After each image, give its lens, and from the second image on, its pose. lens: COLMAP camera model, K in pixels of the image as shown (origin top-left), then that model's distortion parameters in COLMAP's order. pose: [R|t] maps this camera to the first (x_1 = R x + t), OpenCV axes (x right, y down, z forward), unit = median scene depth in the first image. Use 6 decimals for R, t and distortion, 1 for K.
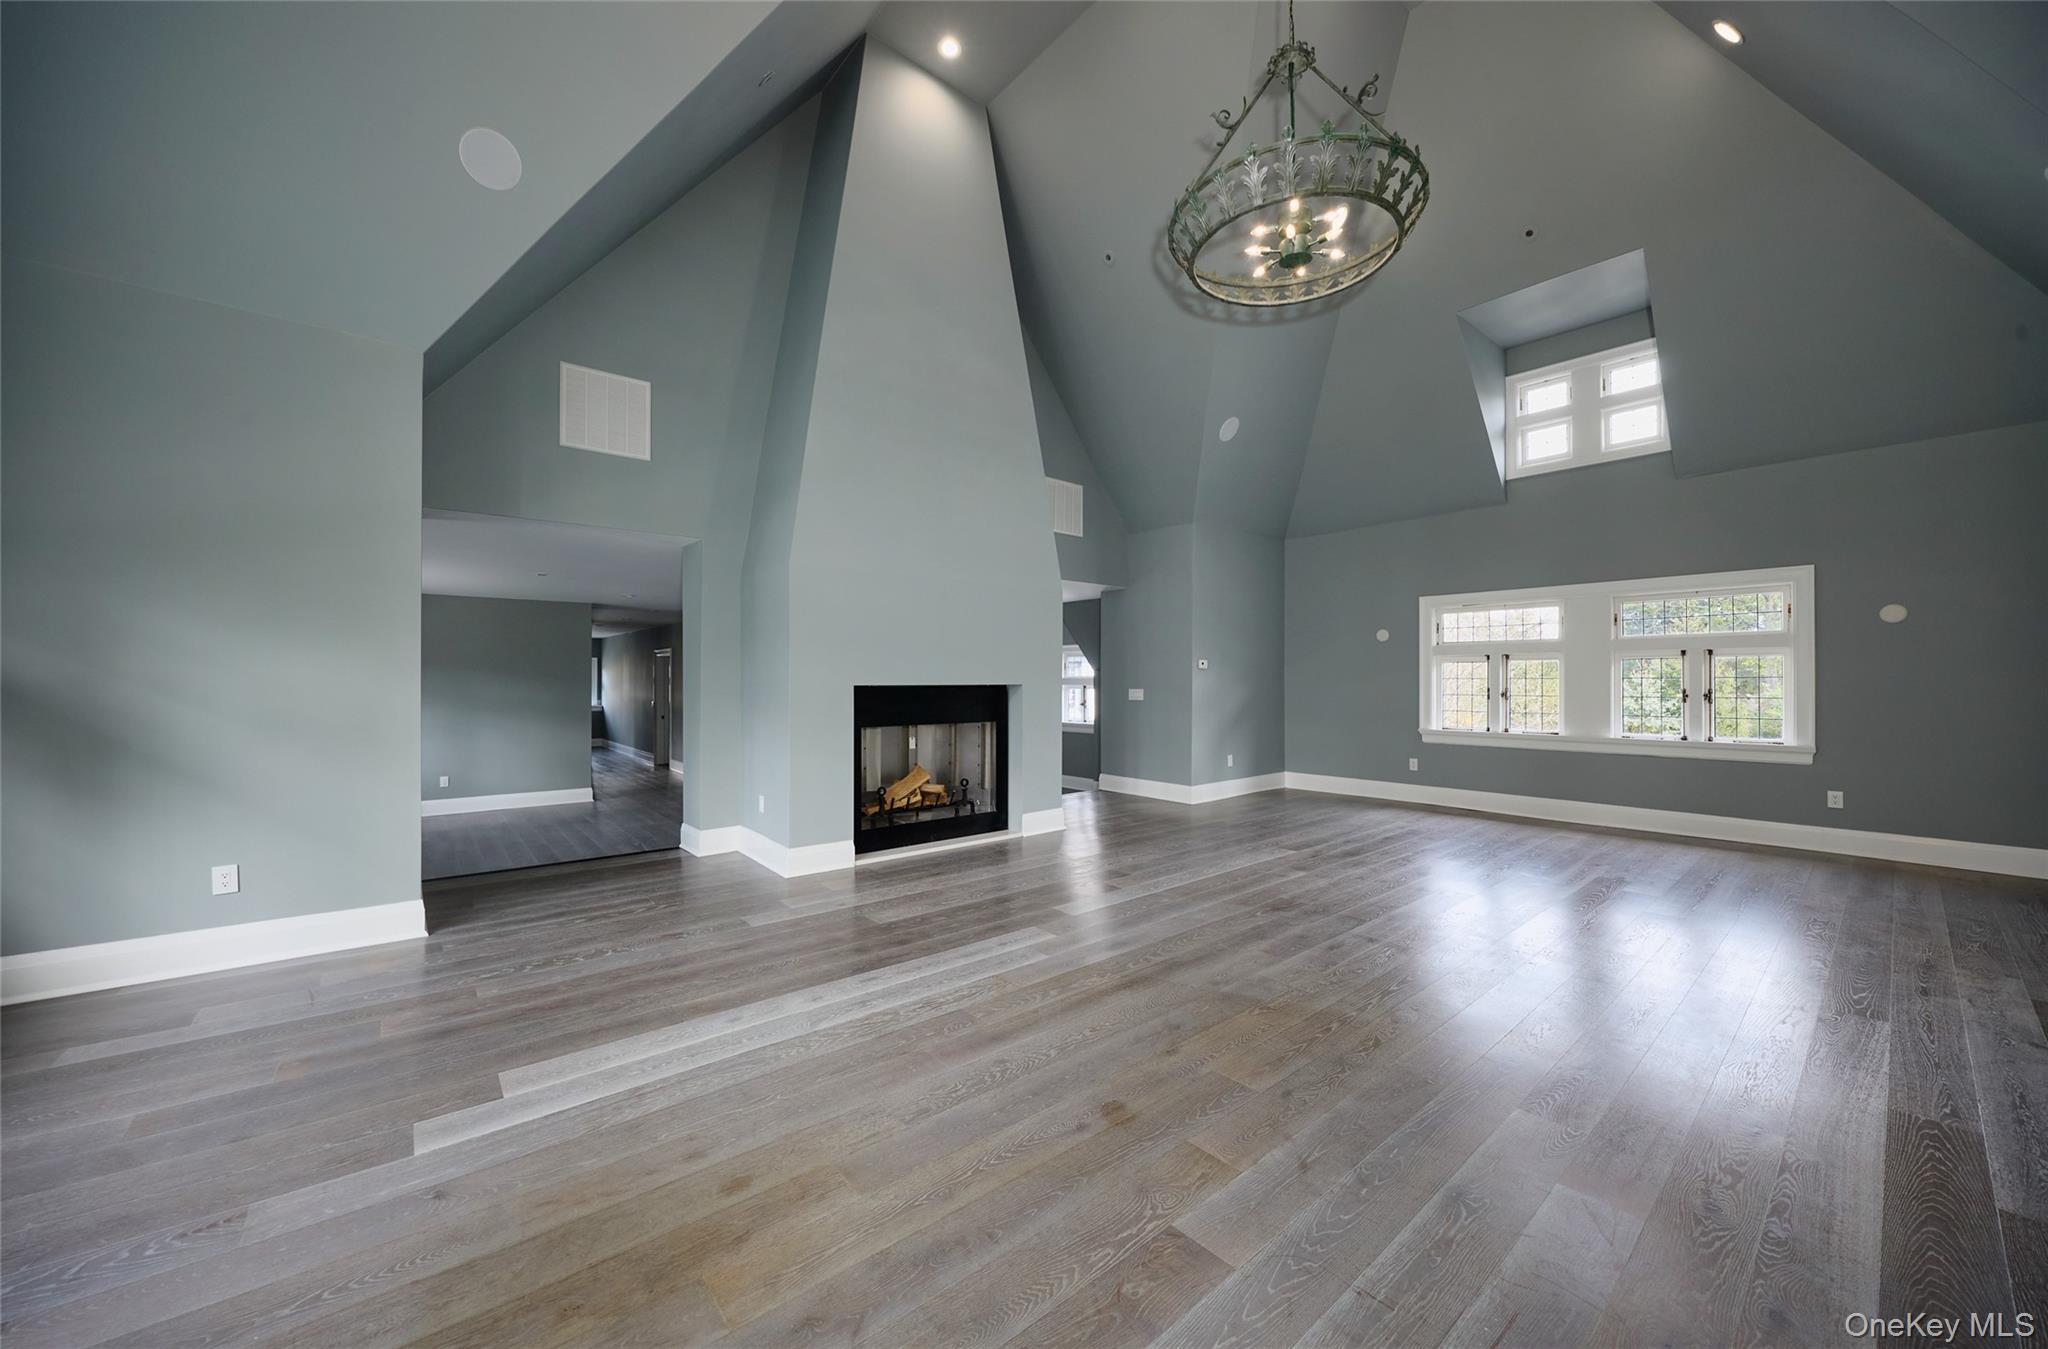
lens RADIAL K [[746.1, 0, 1025.6], [0, 746.1, 680.5], [0, 0, 1]] dist [-0.003565, -0.000253]
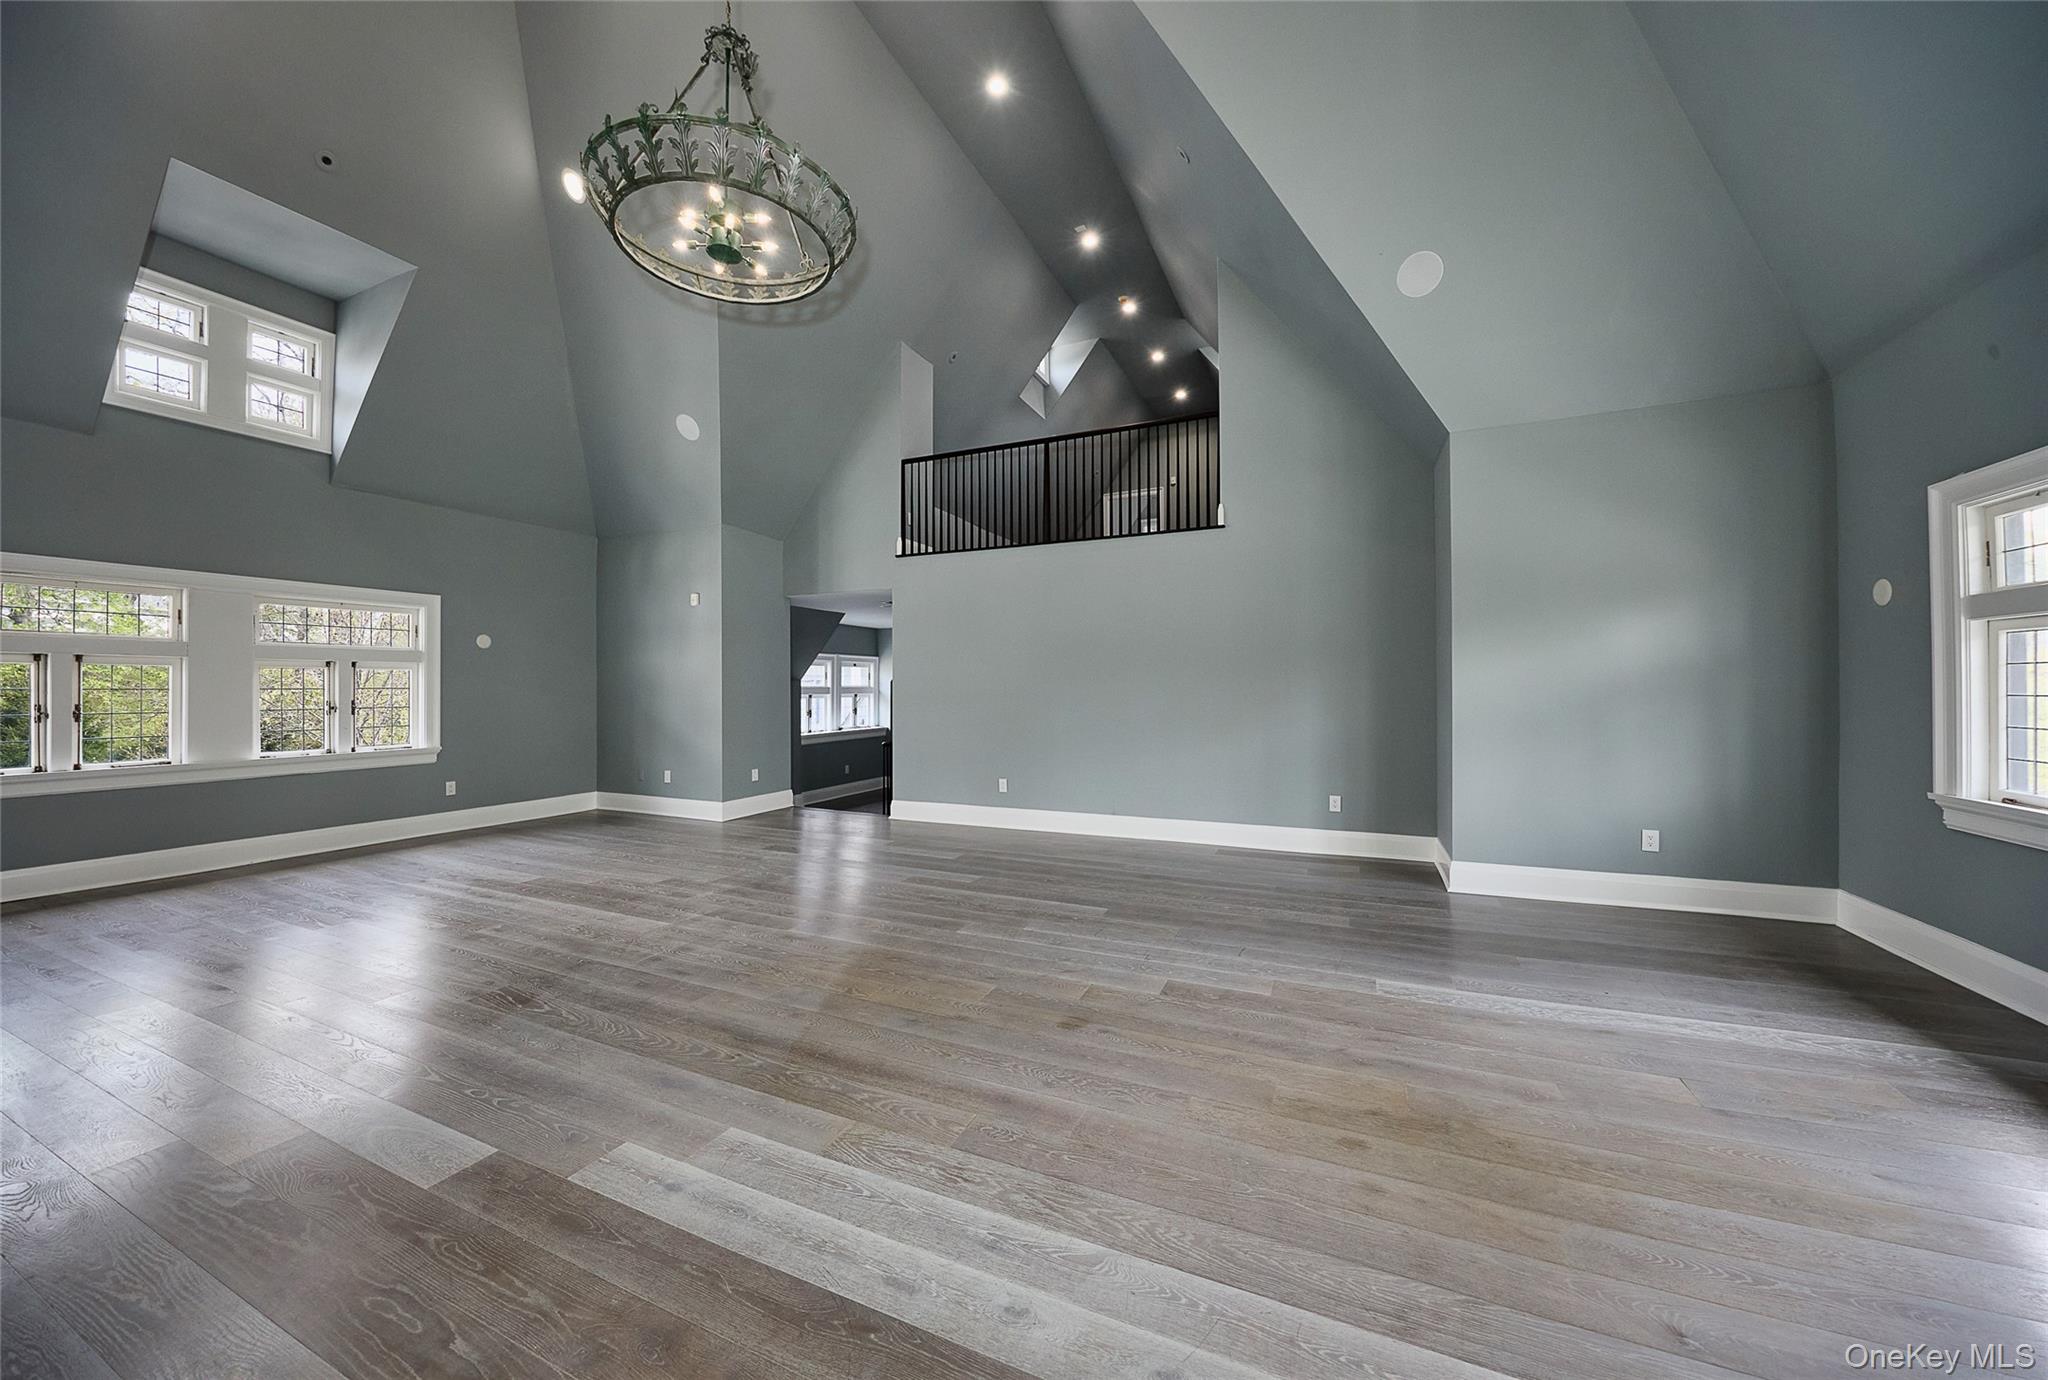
lens RADIAL K [[738.2, 0, 1007.6], [0, 738.2, 685.5], [0, 0, 1]] dist [-0.002572, 0.000047]
pose [[-0.423352, 0.007490, 0.905934, -0.641584], [0.002975, 0.999972, -0.006878, 0.000123], [-0.905961, -0.000217, -0.423362, 1.057998]]
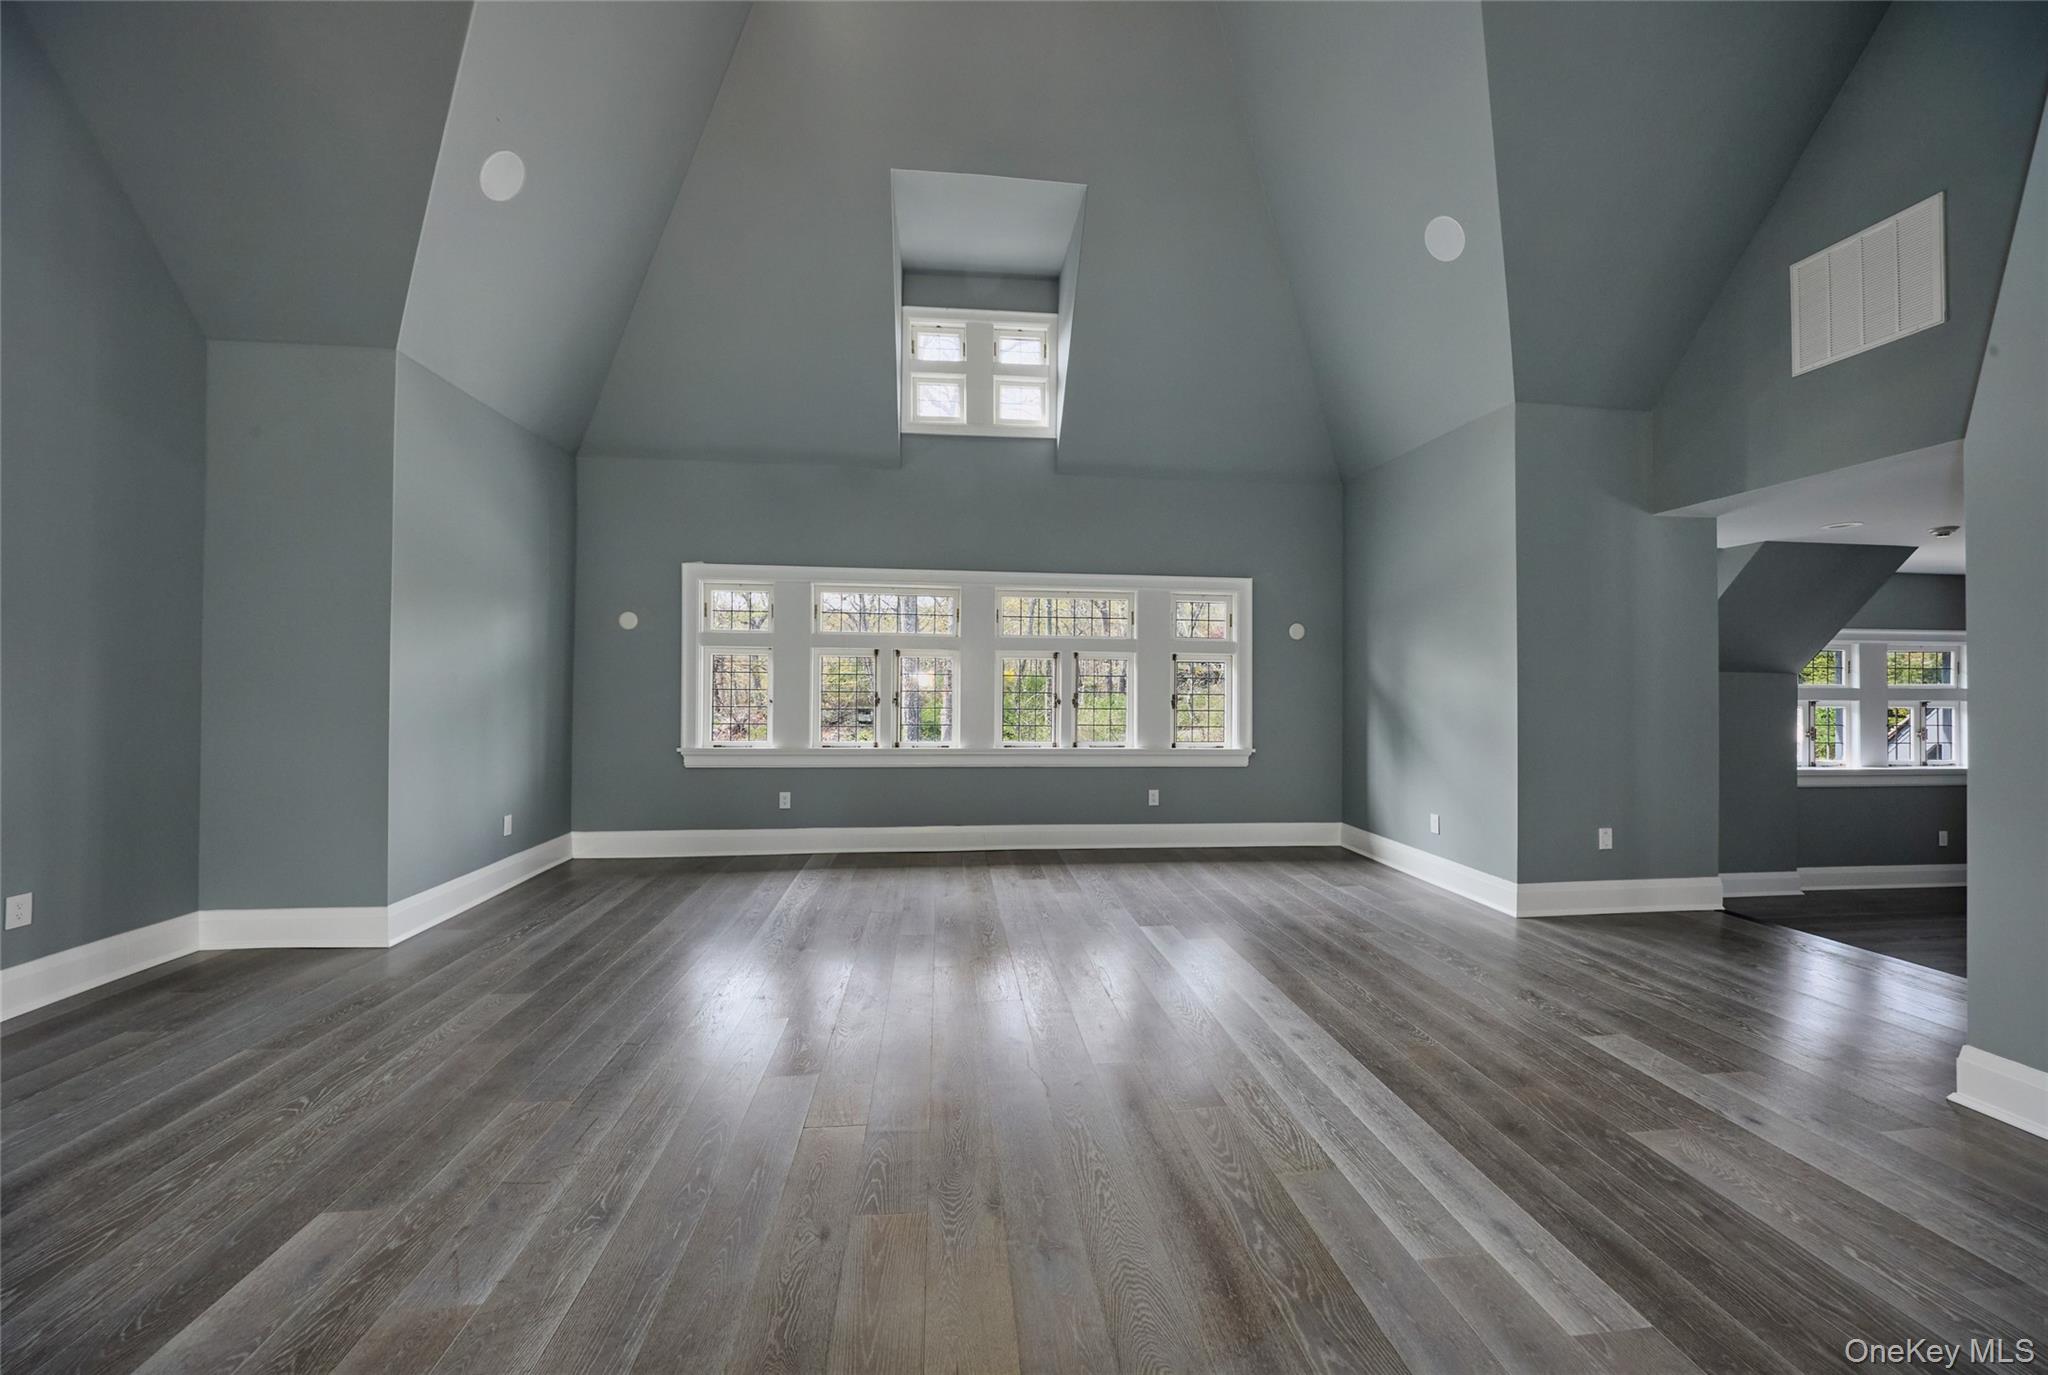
lens RADIAL K [[738.2, 0, 1013.1], [0, 738.2, 682.0], [0, 0, 1]] dist [-0.002572, 0.000047]
pose [[-0.562969, -0.010296, -0.826414, 0.579803], [-0.006691, 0.999946, -0.007900, 0.002066], [0.826451, 0.001082, -0.563008, 1.057635]]
